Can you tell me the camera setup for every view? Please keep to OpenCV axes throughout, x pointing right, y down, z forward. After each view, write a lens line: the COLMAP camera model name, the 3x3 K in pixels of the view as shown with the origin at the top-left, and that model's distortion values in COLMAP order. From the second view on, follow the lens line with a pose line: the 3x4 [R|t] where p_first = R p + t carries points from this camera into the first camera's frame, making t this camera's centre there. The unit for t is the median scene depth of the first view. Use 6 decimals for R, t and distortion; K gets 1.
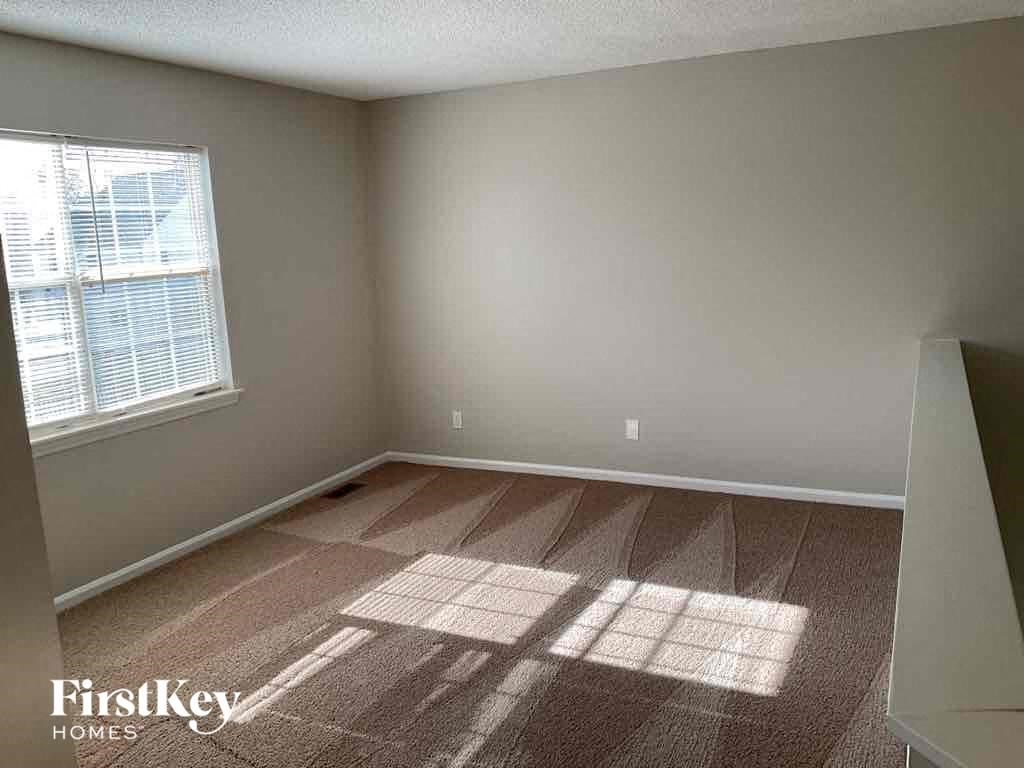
lens RADIAL K [[871.2, 0, 513.7], [0, 871.2, 374.7], [0, 0, 1]] dist [0.101873, -0.195982]
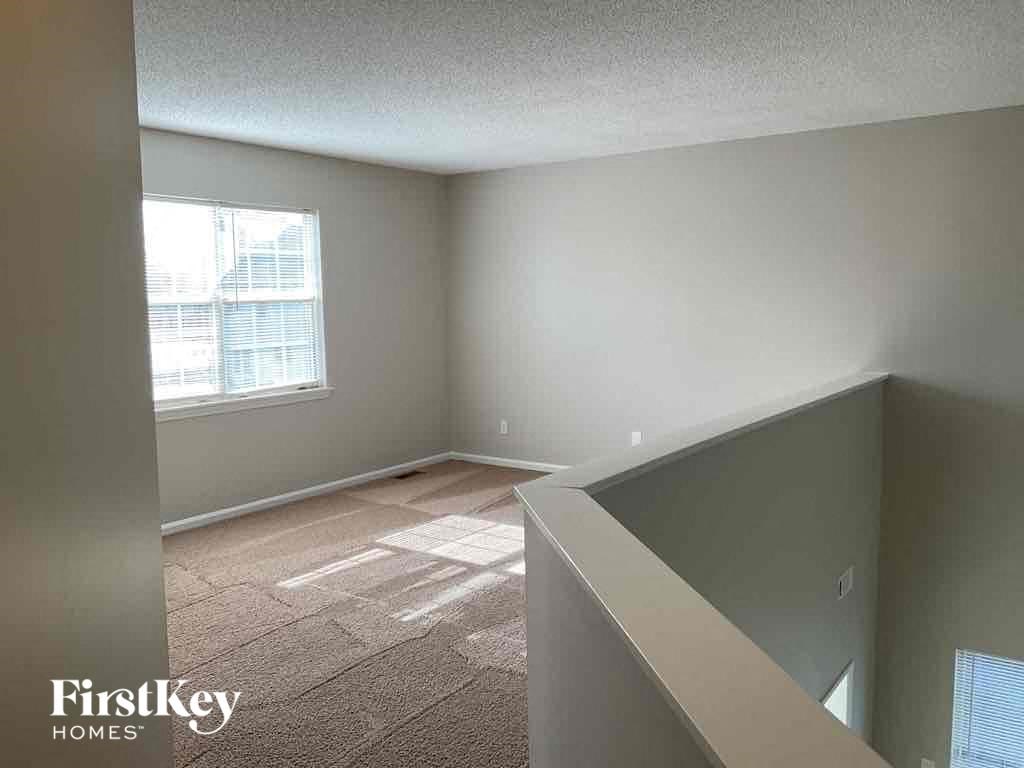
lens RADIAL K [[853.5, 0, 512.0], [0, 853.5, 384.0], [0, 0, 1]] dist [0.095510, -0.219332]
pose [[0.985021, 0.048671, -0.165422, 0.206724], [-0.056883, 0.997354, -0.045271, 0.063386], [0.162781, 0.054003, 0.985183, -0.289260]]
